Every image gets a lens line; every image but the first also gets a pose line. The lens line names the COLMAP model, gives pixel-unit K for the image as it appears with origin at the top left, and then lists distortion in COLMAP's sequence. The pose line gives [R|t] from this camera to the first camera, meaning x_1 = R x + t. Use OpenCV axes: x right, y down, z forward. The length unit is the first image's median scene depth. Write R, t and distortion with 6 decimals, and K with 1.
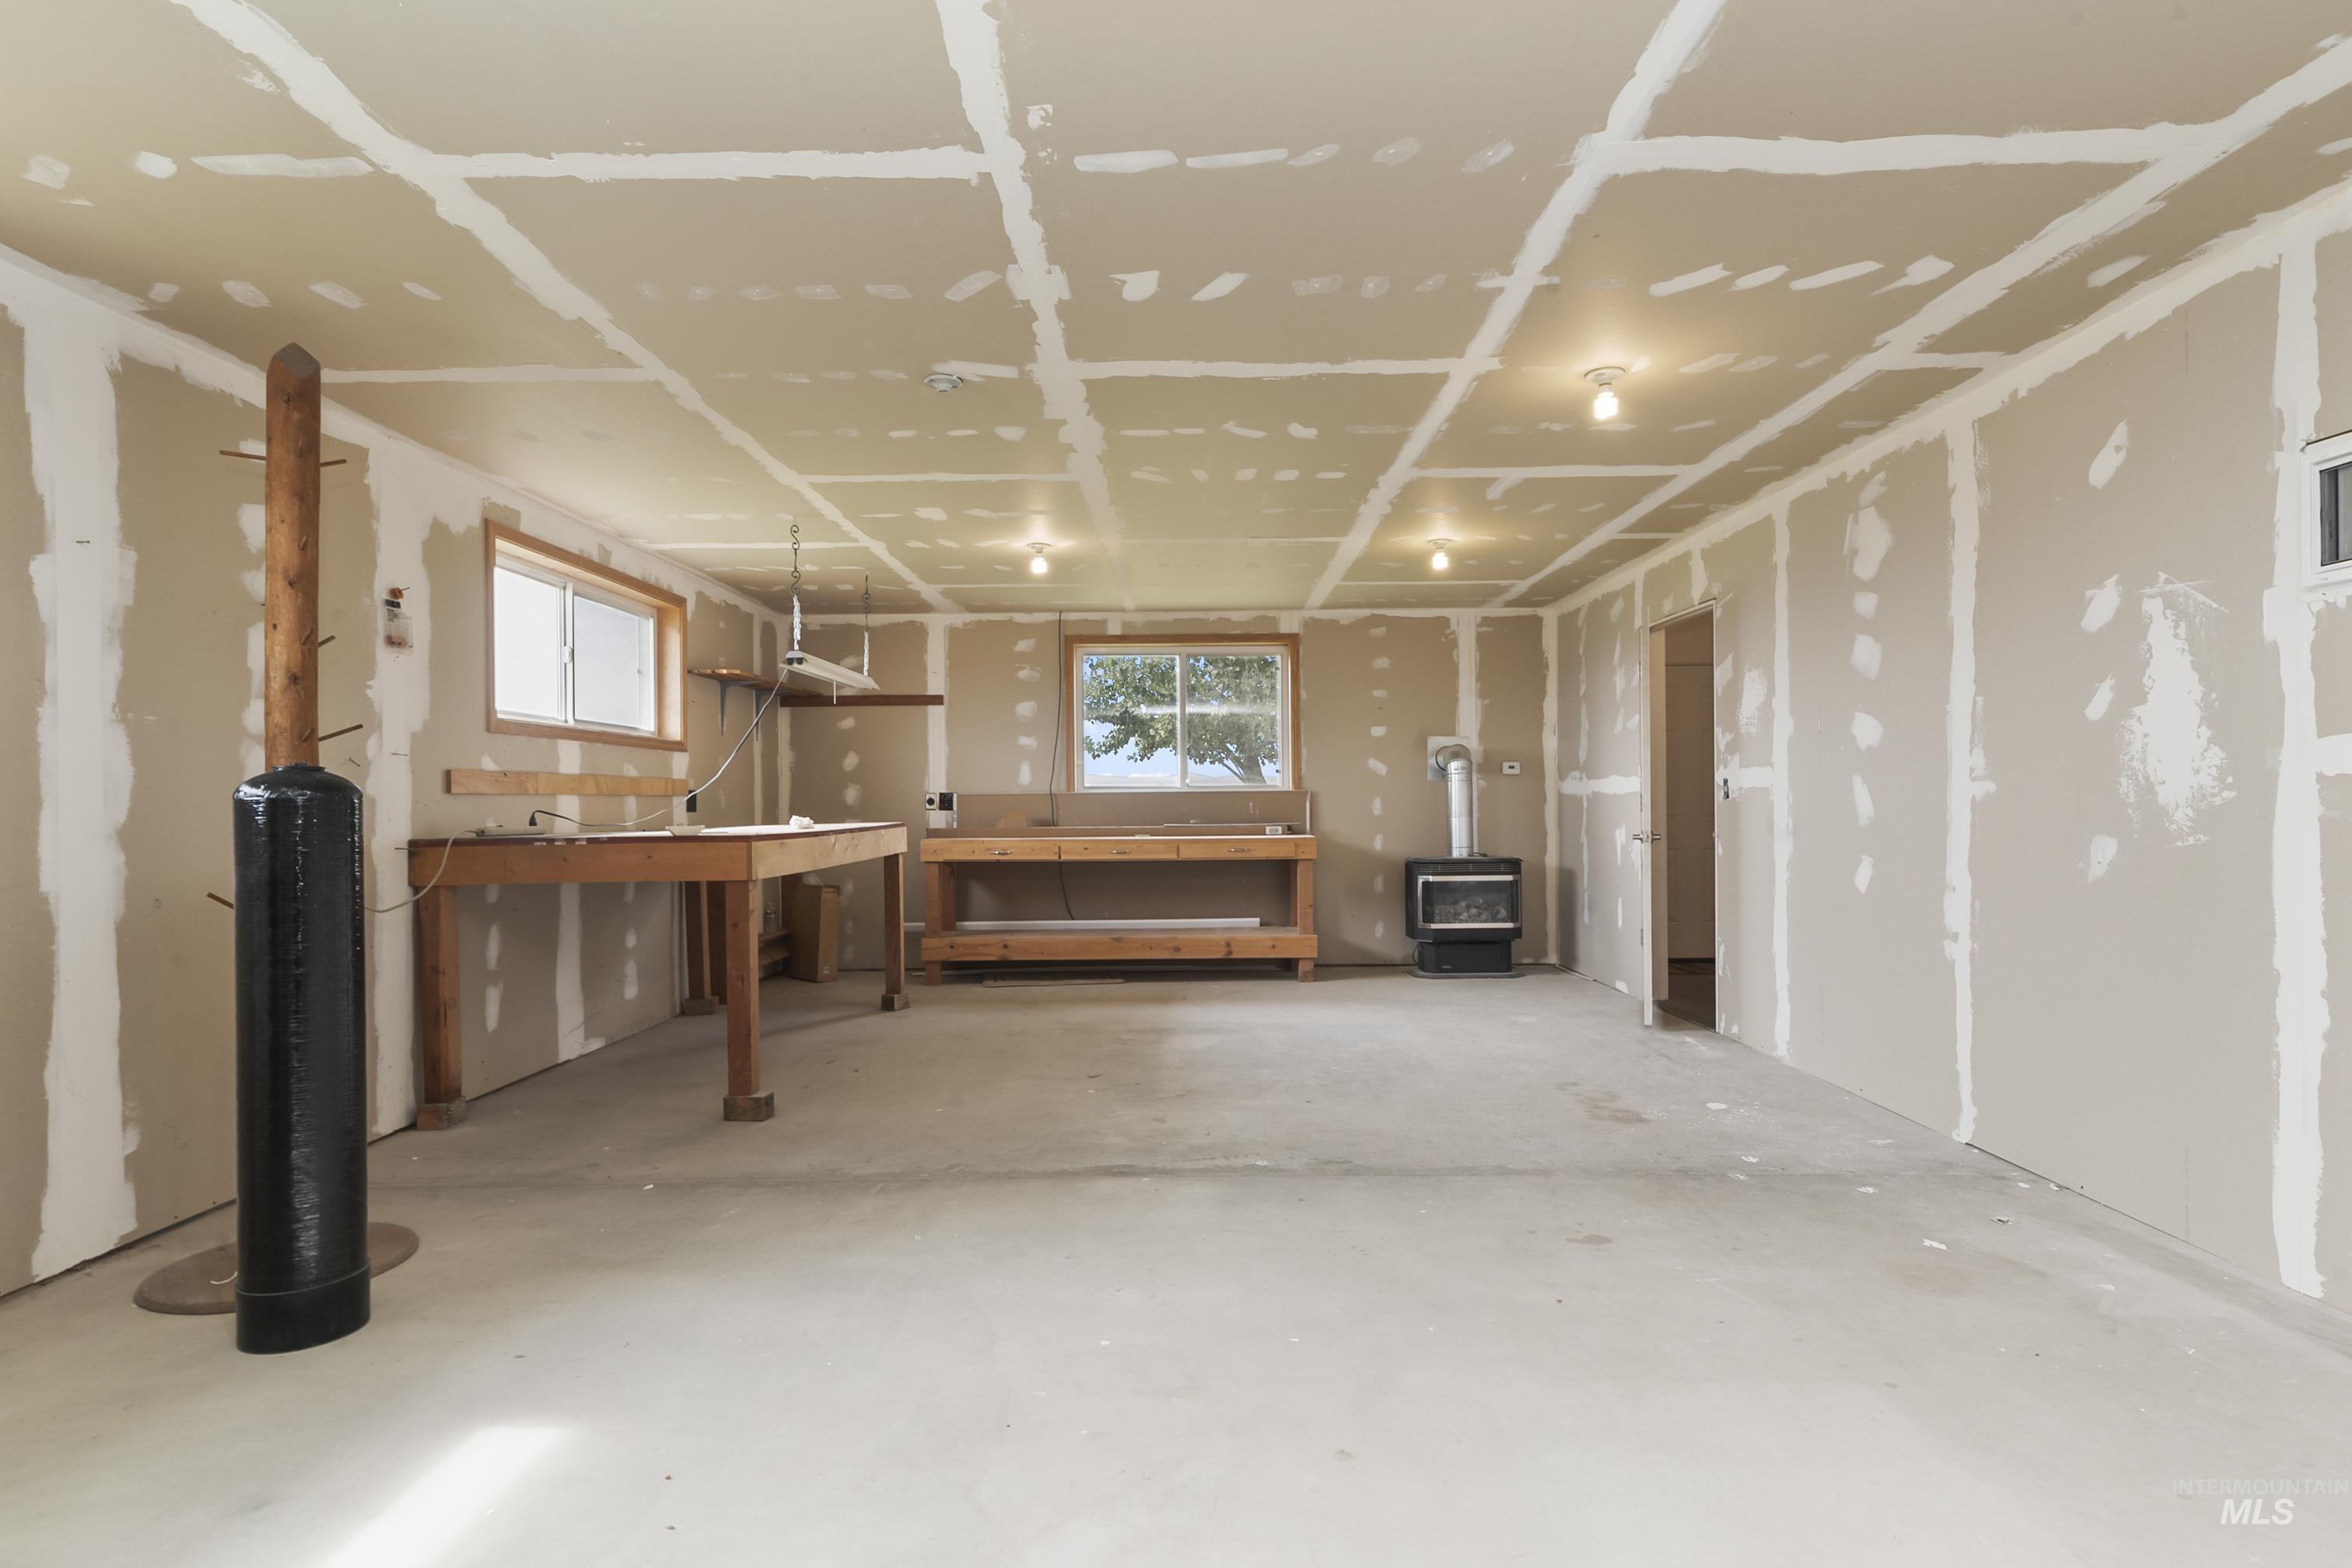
lens RADIAL K [[1238.3, 0, 1184.1], [0, 1238.3, 800.7], [0, 0, 1]] dist [0.007877, 0.001317]
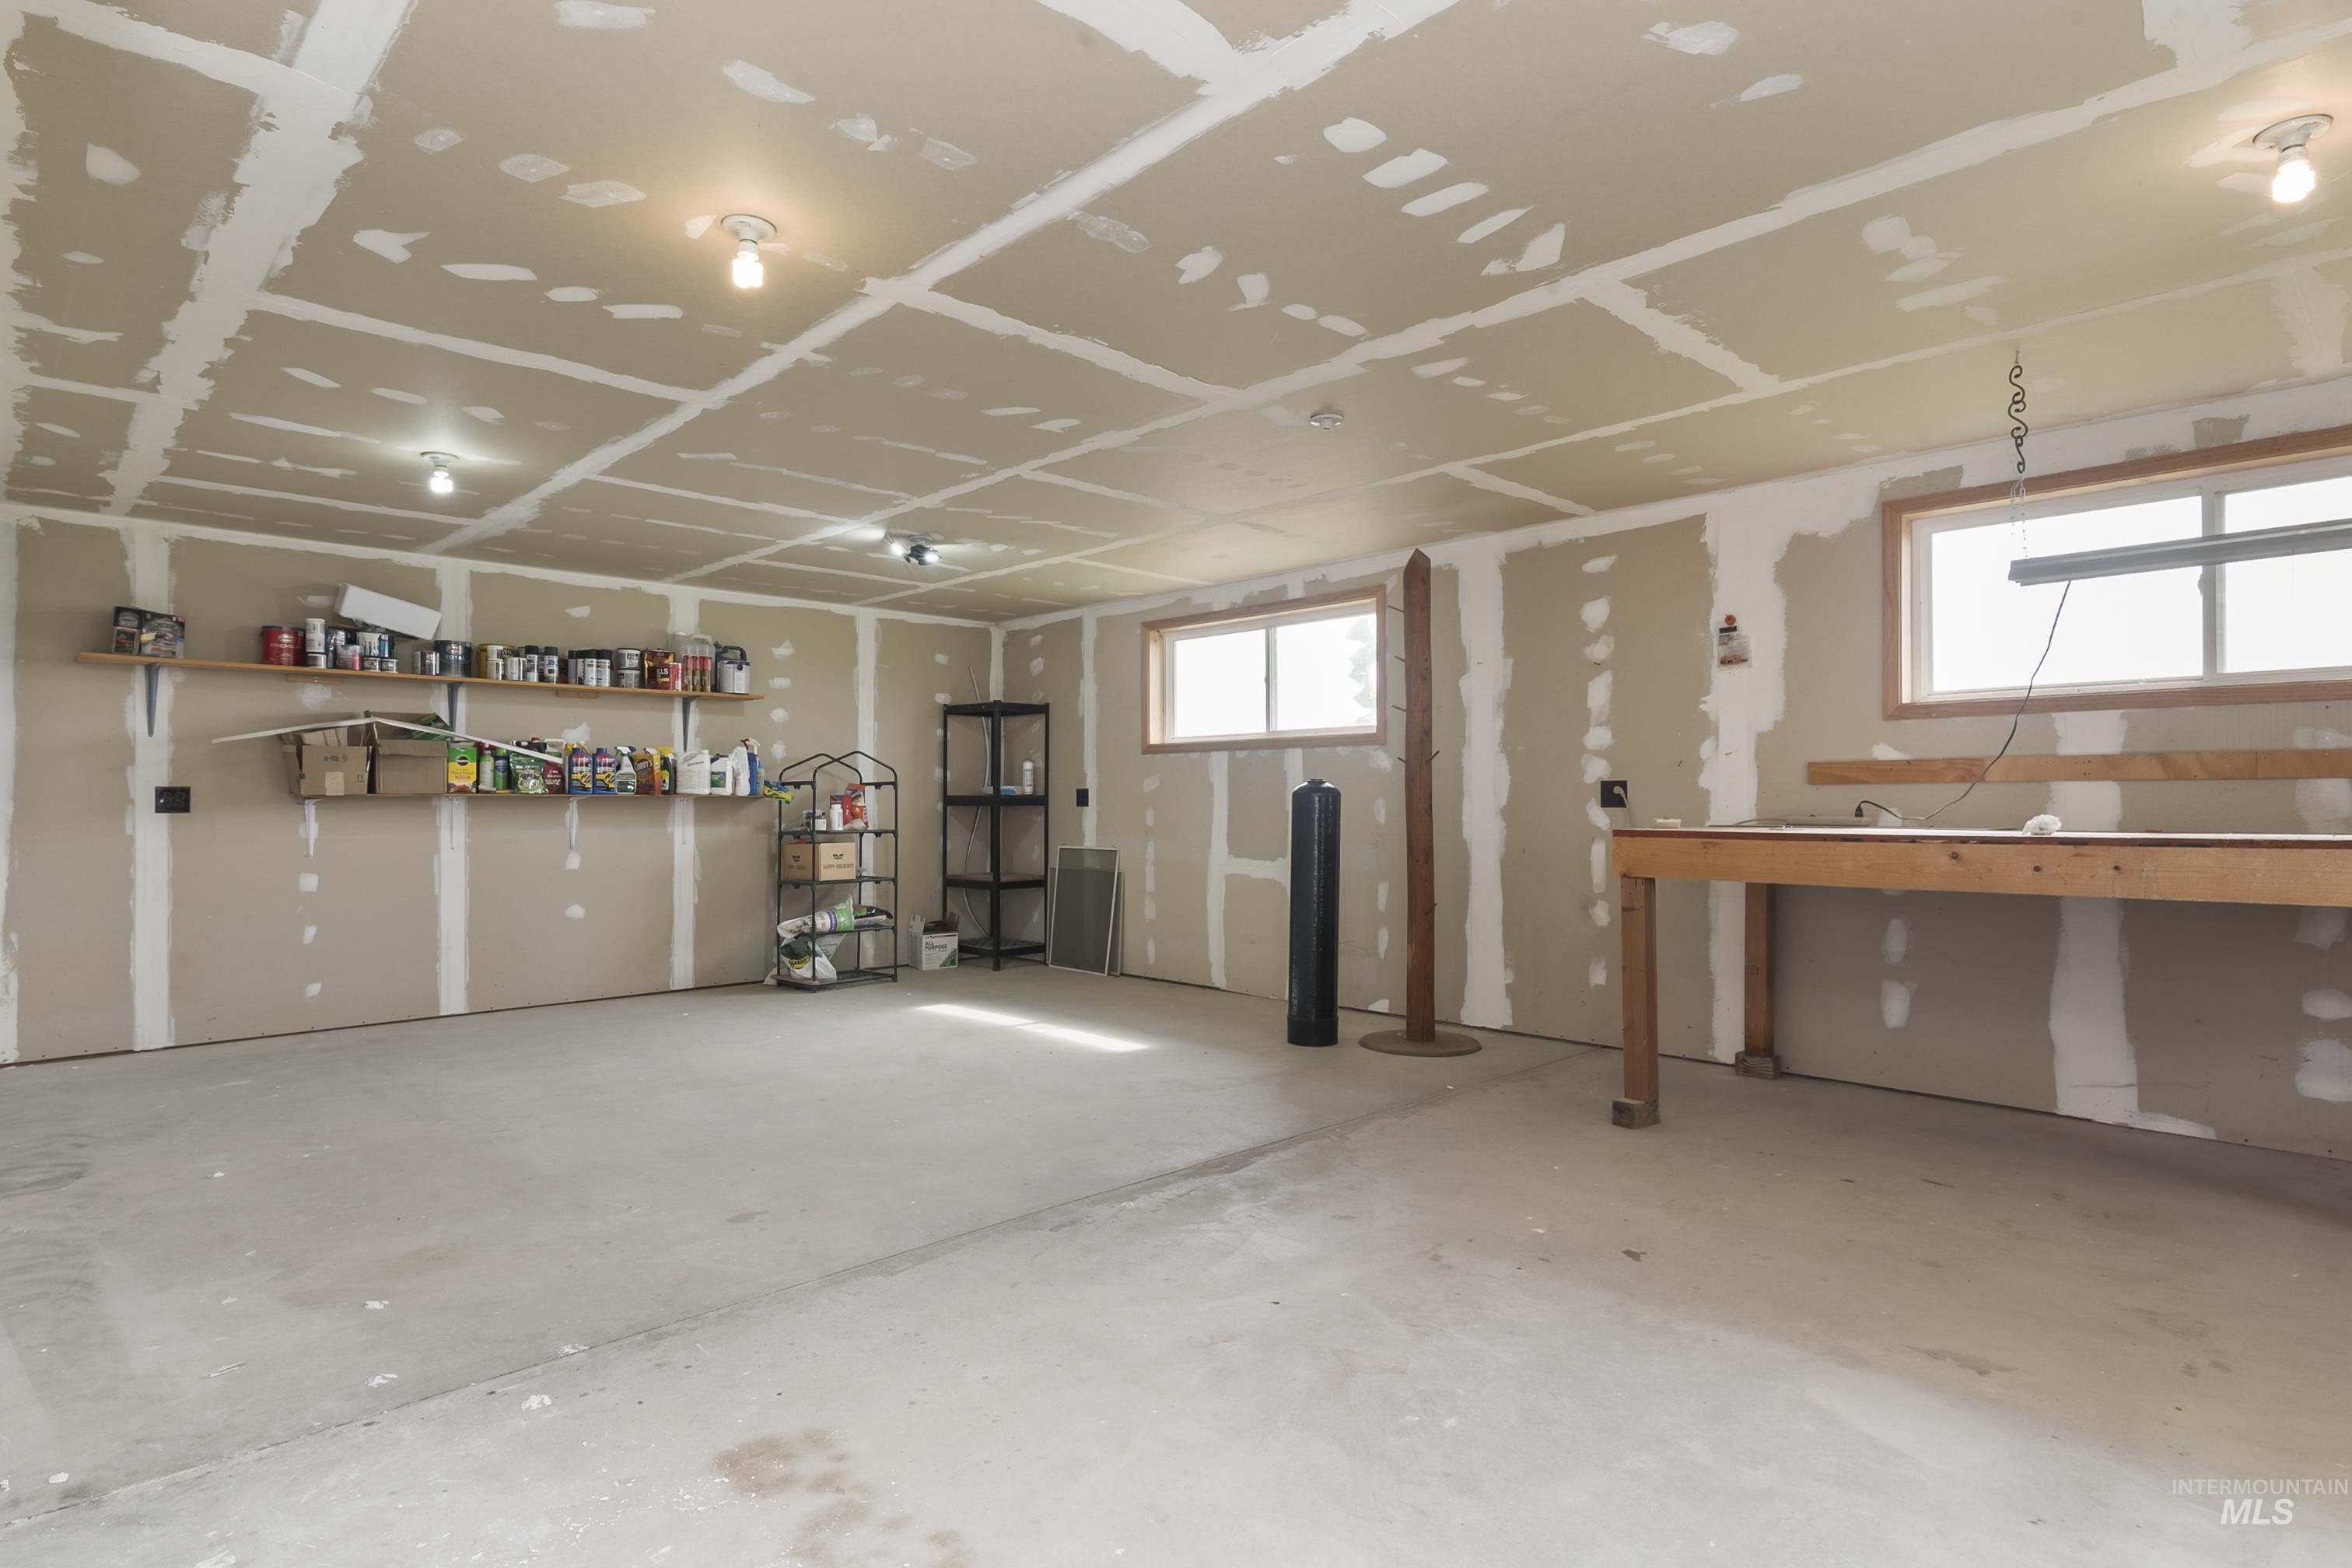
lens RADIAL K [[1238.3, 0, 1186.8], [0, 1238.3, 786.5], [0, 0, 1]] dist [0.007877, 0.001317]
pose [[-0.721464, 0.005113, -0.692433, 0.685220], [0.012893, 0.999899, -0.006050, -0.005158], [0.692332, -0.013293, -0.721457, 1.762617]]
